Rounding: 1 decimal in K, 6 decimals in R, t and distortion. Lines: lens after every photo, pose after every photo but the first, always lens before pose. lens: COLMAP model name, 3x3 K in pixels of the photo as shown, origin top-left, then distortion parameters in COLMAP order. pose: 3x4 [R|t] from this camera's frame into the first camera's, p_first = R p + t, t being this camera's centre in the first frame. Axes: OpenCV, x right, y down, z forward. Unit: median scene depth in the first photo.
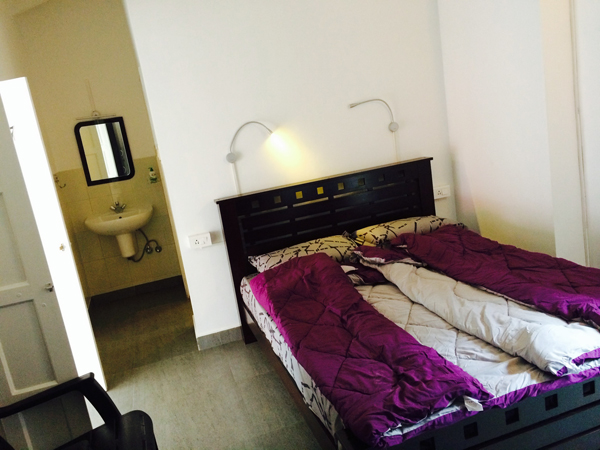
lens RADIAL K [[521.7, 0, 300.0], [0, 521.7, 225.0], [0, 0, 1]] dist [0.064949, -0.108190]
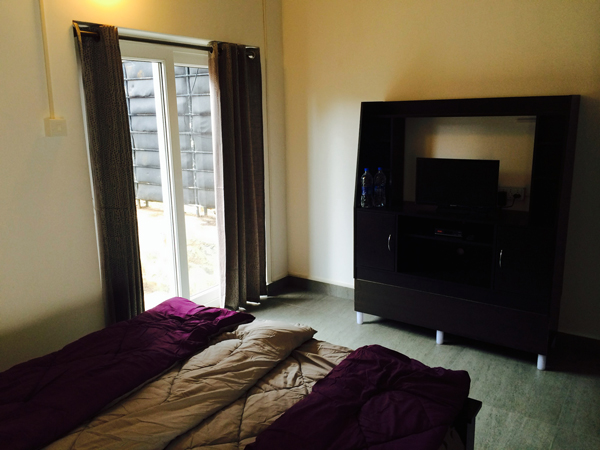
lens RADIAL K [[521.7, 0, 300.0], [0, 521.7, 225.0], [0, 0, 1]] dist [0.064949, -0.108190]
pose [[-0.633217, 0.011292, 0.773892, -0.429644], [0.276812, 0.937061, 0.212821, -0.220326], [-0.722780, 0.348984, -0.596489, 1.426864]]
